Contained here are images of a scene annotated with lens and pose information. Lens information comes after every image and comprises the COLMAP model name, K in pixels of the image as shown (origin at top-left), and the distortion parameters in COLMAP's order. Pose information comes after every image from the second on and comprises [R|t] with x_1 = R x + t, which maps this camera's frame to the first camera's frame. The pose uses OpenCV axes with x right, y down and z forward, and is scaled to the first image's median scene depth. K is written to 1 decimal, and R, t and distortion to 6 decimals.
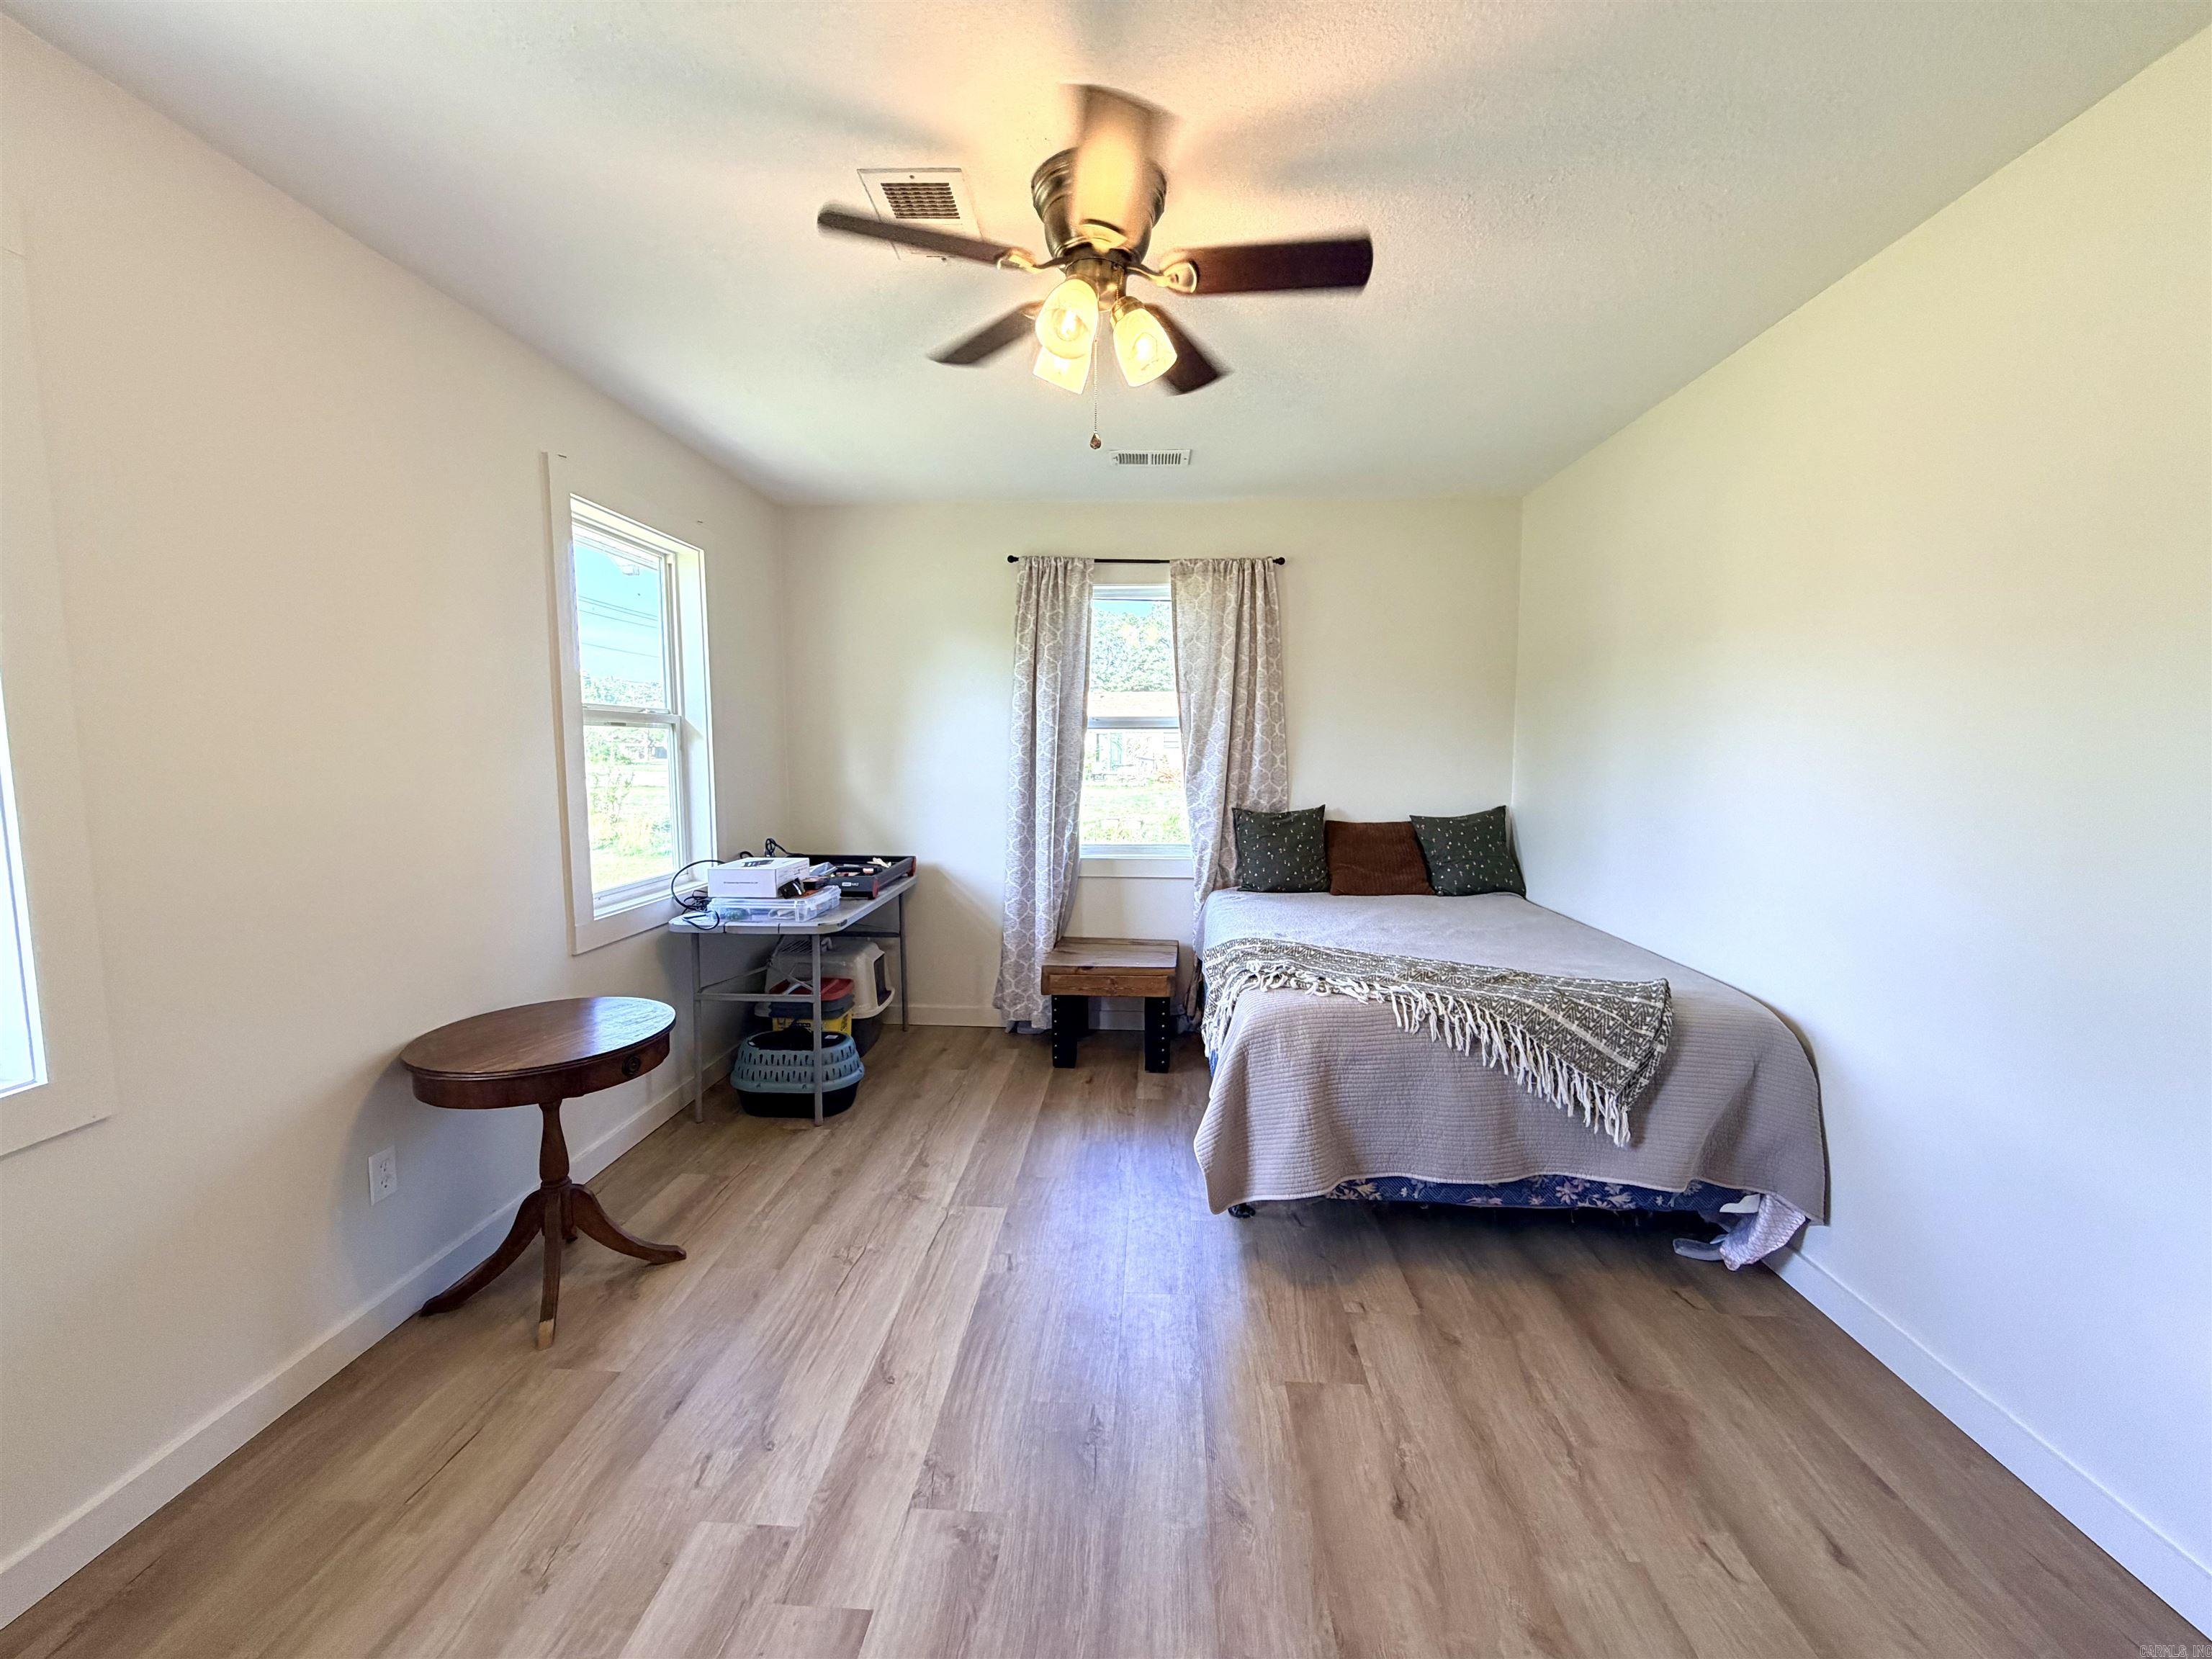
lens RADIAL K [[890.3, 0, 1107.4], [0, 890.3, 831.7], [0, 0, 1]] dist [0.001858, -0.000672]
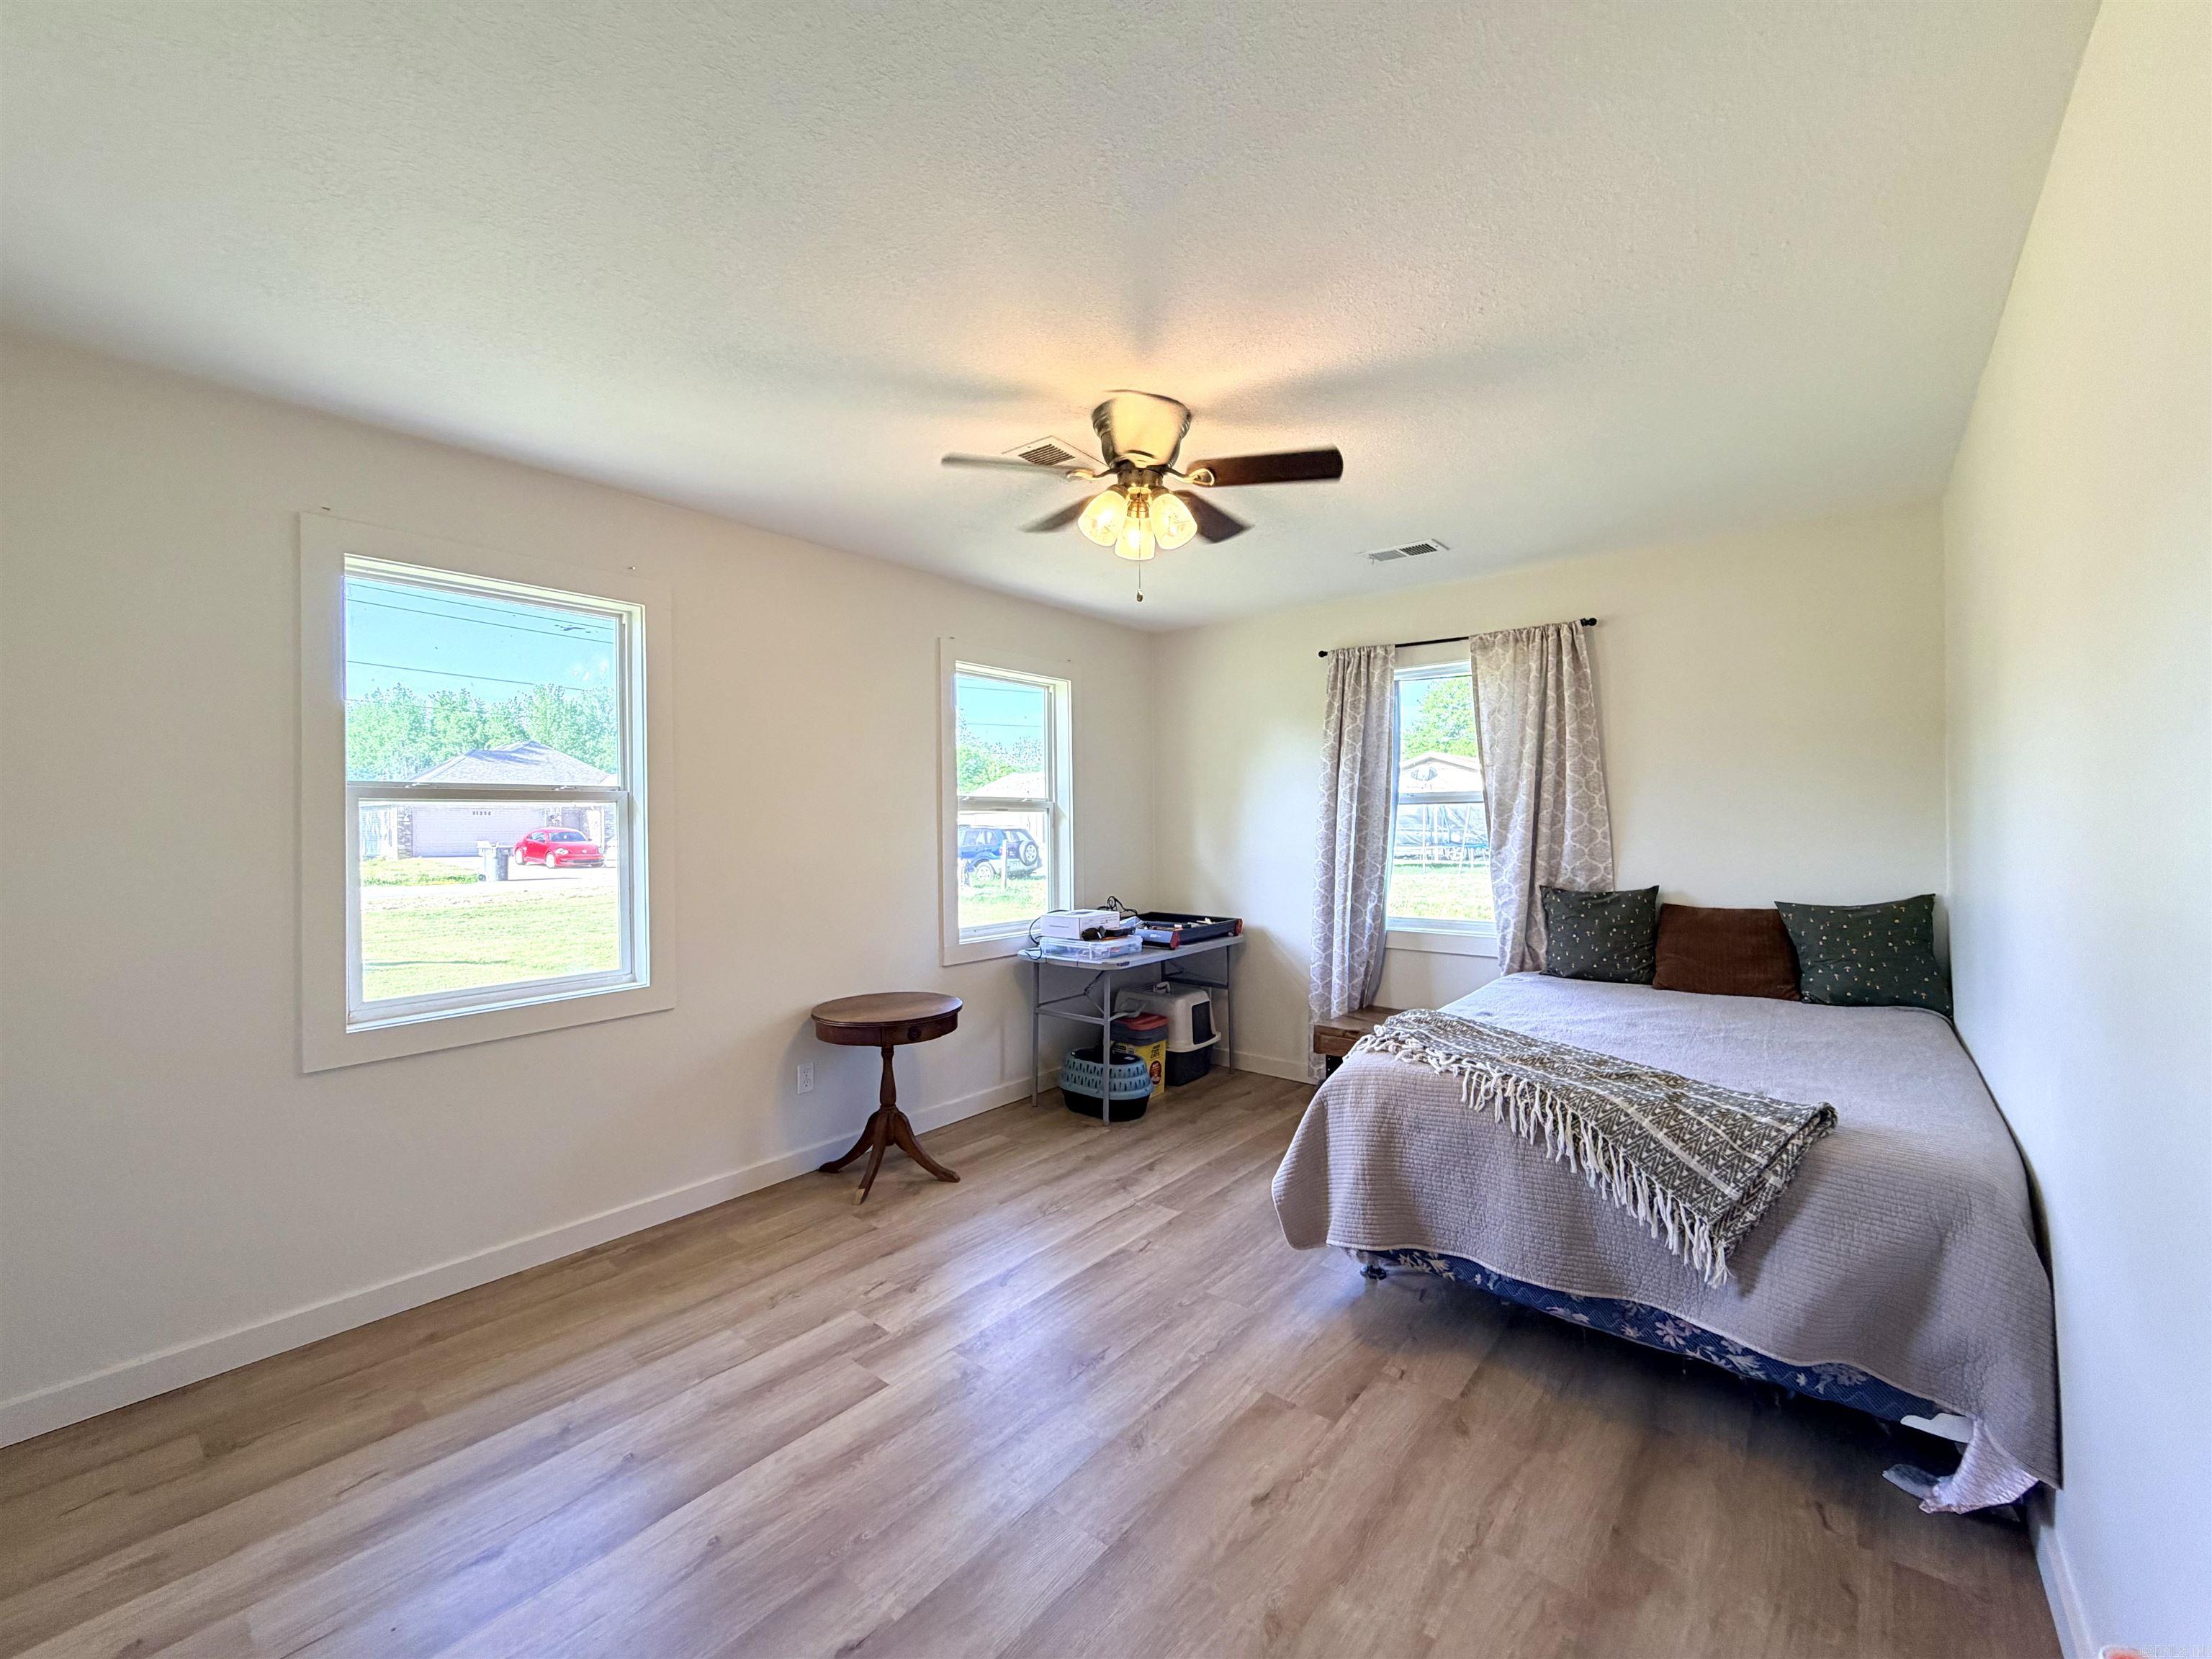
lens RADIAL K [[890.3, 0, 1097.3], [0, 890.3, 828.5], [0, 0, 1]] dist [0.001858, -0.000672]
pose [[0.803442, -0.004983, -0.595362, 0.548629], [-0.047276, 0.996274, -0.072137, 0.005975], [0.593503, 0.086104, 0.800213, -0.058920]]
